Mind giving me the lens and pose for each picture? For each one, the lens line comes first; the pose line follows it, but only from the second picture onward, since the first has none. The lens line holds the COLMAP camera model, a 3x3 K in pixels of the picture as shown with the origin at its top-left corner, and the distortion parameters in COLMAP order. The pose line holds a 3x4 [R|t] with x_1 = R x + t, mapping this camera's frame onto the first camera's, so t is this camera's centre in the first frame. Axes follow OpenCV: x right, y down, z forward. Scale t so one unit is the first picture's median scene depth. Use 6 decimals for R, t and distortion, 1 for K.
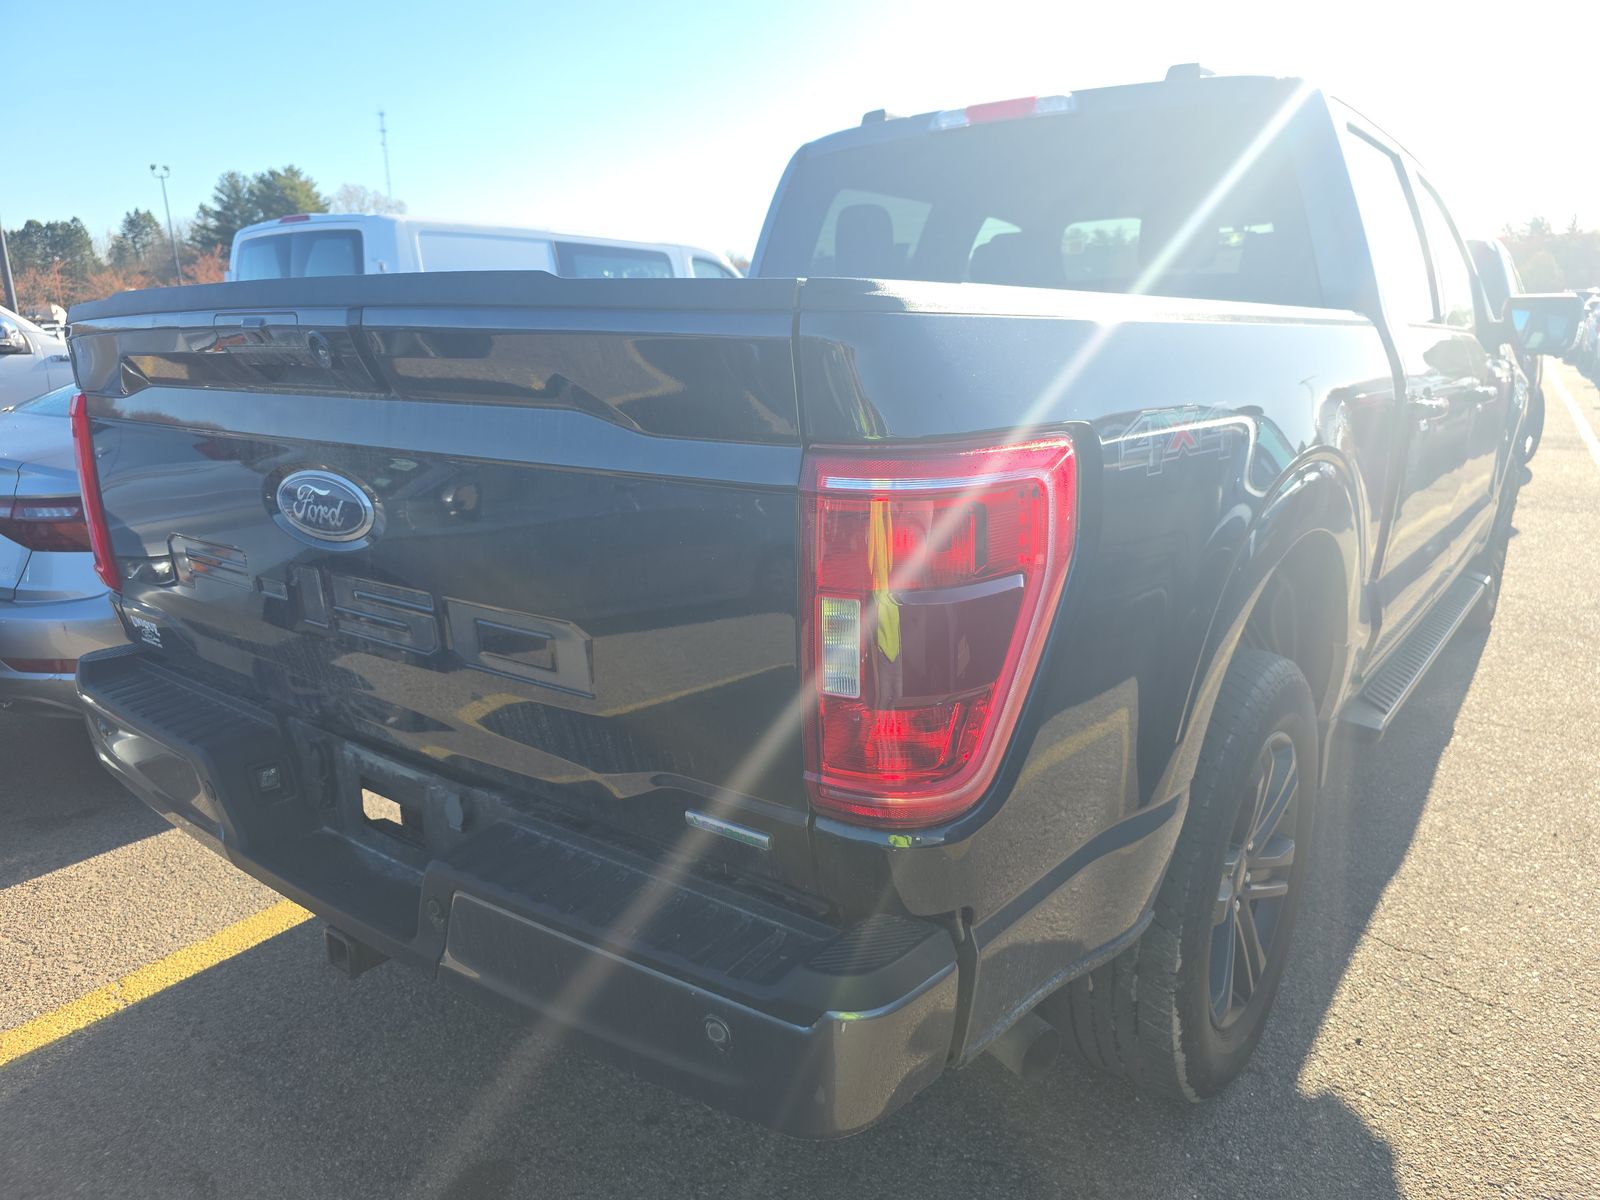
lens RADIAL K [[1049.9, 0, 800.3], [0, 1049.9, 506.9], [0, 0, 1]] dist [-0.003799, -0.001034]
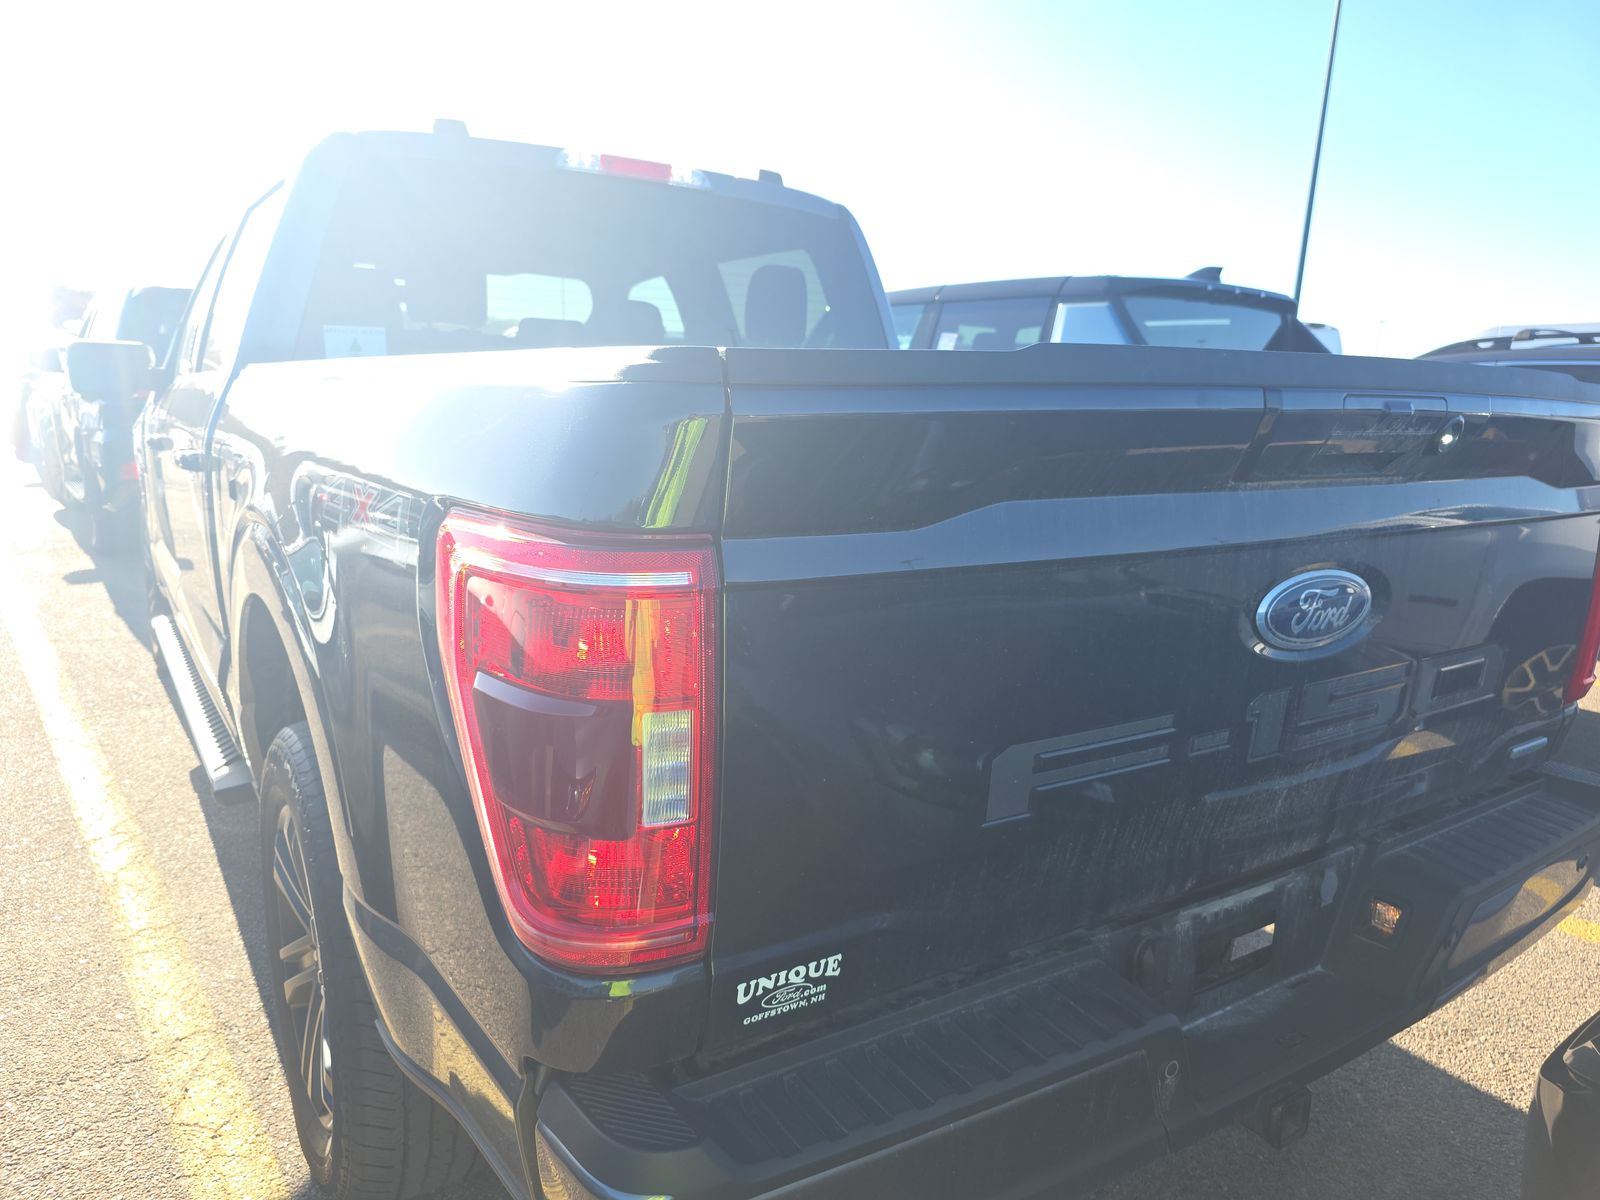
lens RADIAL K [[1106.8, 0, 800.0], [0, 1106.8, 600.0], [0, 0, 1]] dist [0.059481, -0.067187]
pose [[0.359345, -0.152740, 0.920620, -1.481406], [0.140427, 0.984132, 0.108464, -0.173529], [-0.922579, 0.090304, 0.375092, 1.046932]]
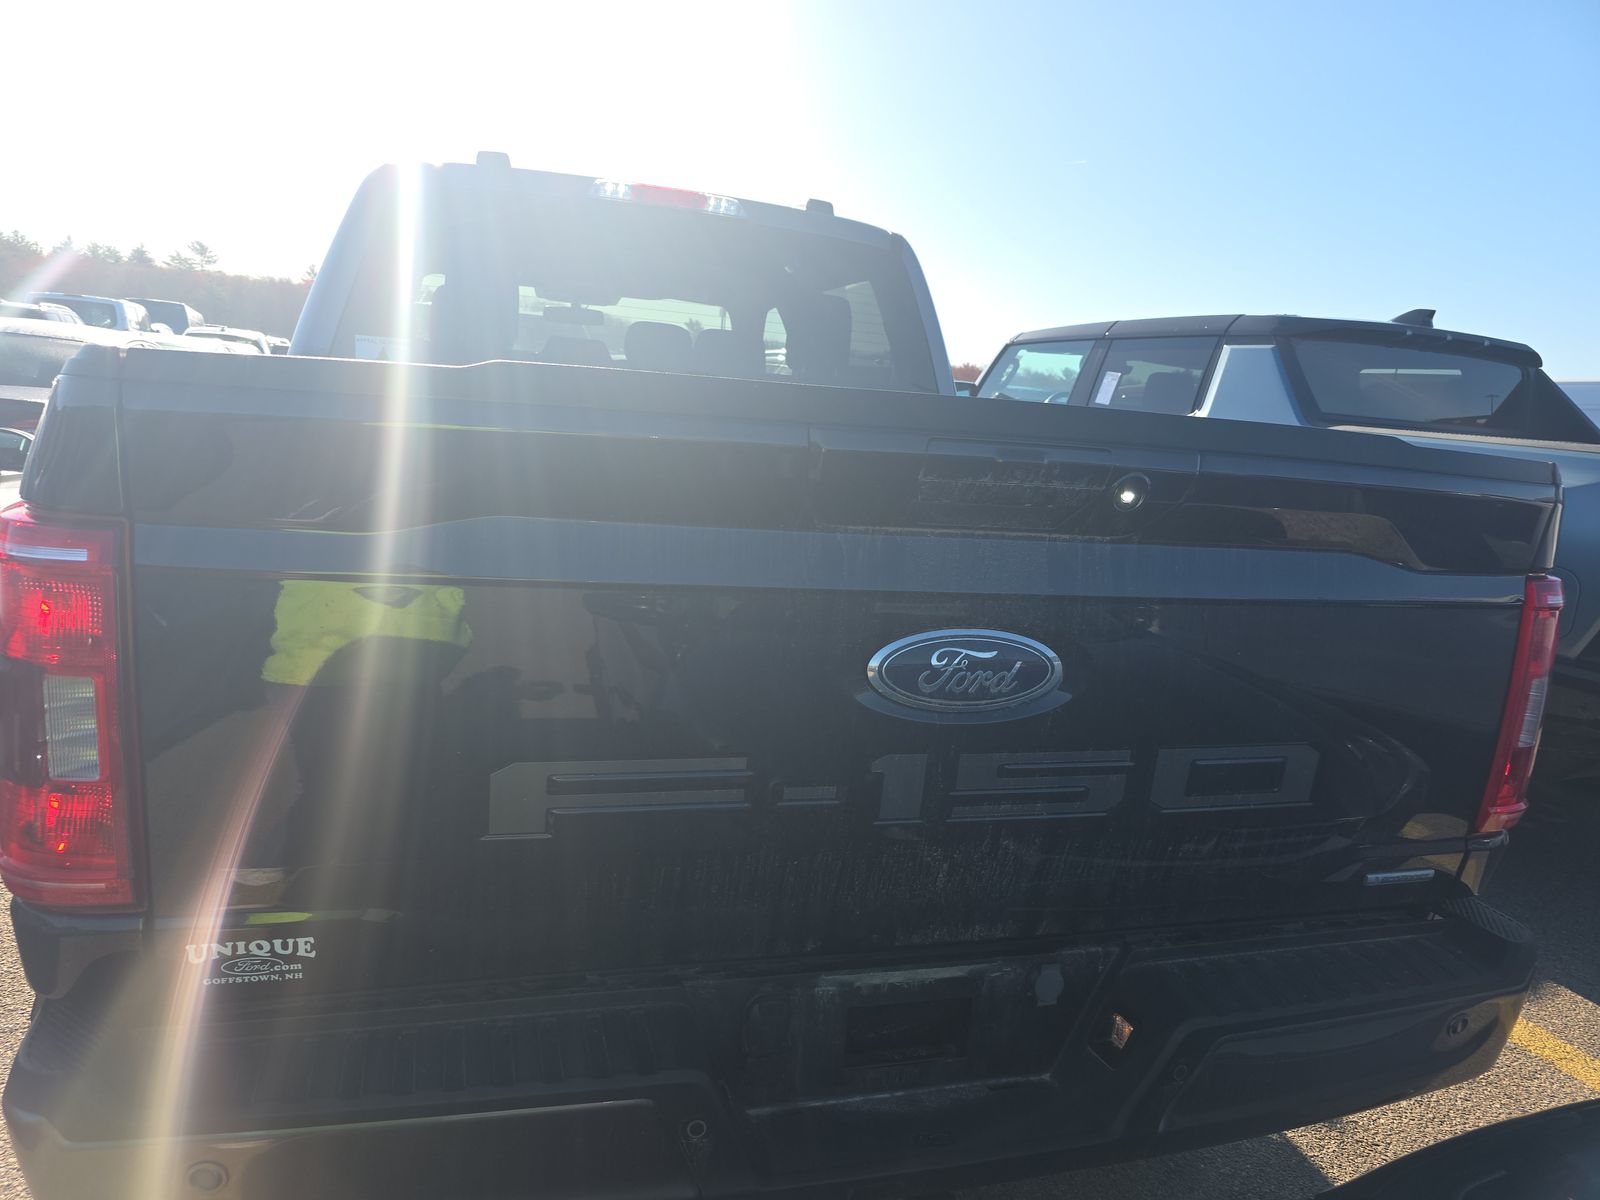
lens RADIAL K [[1106.8, 0, 800.0], [0, 1106.8, 600.0], [0, 0, 1]] dist [0.059481, -0.067187]
pose [[0.605258, -0.079962, 0.792003, -1.213810], [0.059314, 0.996706, 0.055301, -0.112024], [-0.793816, 0.013505, 0.608008, 0.576563]]
